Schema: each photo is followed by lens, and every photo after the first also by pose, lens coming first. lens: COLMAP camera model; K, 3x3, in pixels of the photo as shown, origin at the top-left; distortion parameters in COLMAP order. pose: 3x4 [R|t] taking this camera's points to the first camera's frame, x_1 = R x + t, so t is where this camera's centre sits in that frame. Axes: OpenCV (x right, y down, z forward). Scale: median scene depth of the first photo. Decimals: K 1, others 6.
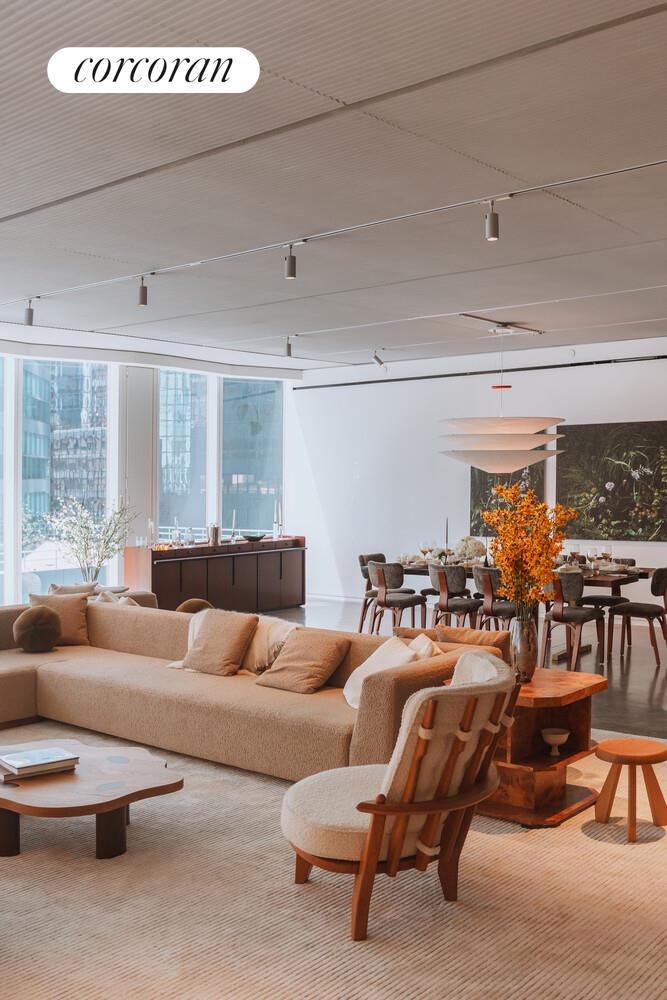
lens RADIAL K [[988.5, 0, 333.5], [0, 988.5, 500.0], [0, 0, 1]] dist [-0.104958, -0.000460]
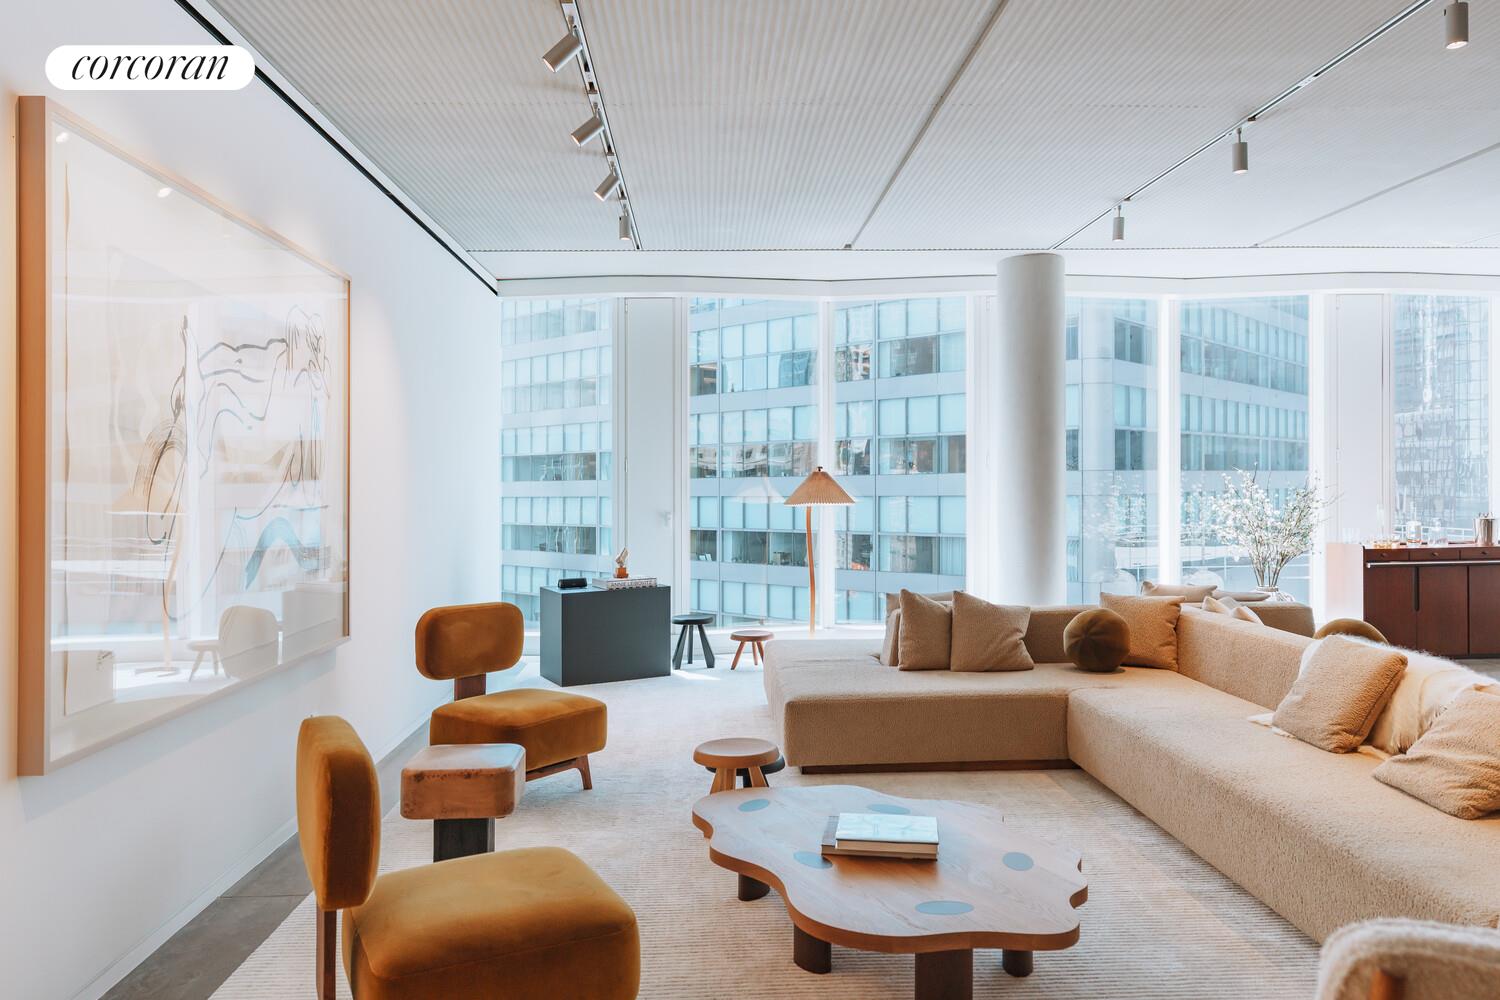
lens RADIAL K [[1034.1, 0, 749.8], [0, 1034.1, 468.0], [0, 0, 1]] dist [0.008050, 0.000821]
pose [[0.679888, -0.013989, -0.733182, 0.106919], [-0.005810, 0.999684, -0.024461, 0.026648], [0.733293, 0.020890, 0.679592, 0.315869]]
